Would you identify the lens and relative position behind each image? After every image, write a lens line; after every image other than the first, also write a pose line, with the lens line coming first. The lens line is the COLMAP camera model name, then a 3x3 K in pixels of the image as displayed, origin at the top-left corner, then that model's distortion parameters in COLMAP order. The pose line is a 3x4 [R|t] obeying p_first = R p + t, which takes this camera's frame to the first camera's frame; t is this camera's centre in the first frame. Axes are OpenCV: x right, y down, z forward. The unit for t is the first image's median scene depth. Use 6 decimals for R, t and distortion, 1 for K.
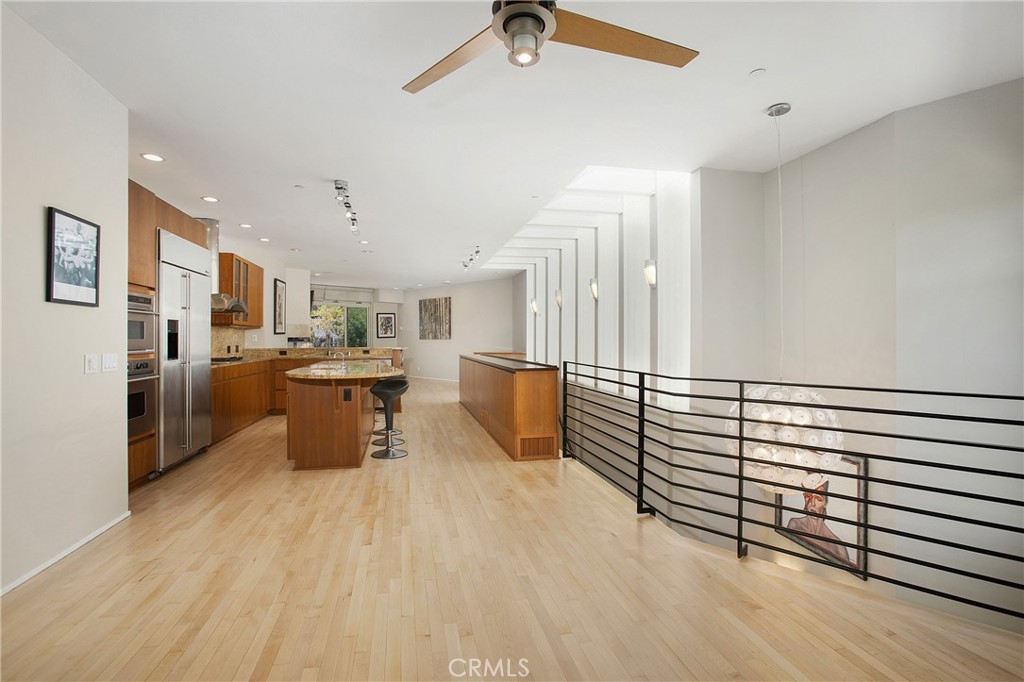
lens RADIAL K [[478.6, 0, 510.2], [0, 478.6, 324.4], [0, 0, 1]] dist [-0.024290, -0.000129]
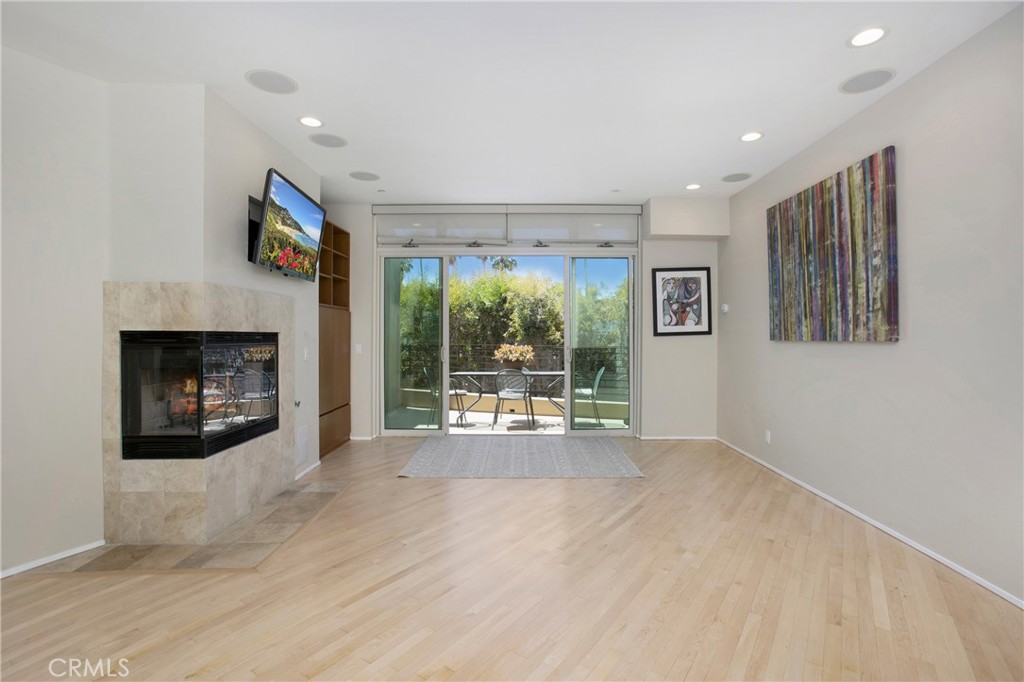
lens RADIAL K [[478.6, 0, 510.2], [0, 478.6, 324.4], [0, 0, 1]] dist [-0.024290, -0.000129]
pose [[0.671715, -0.013127, -0.740693, -0.084612], [0.017435, 0.999846, -0.001908, 0.020198], [0.740604, -0.011632, 0.671841, 0.726080]]
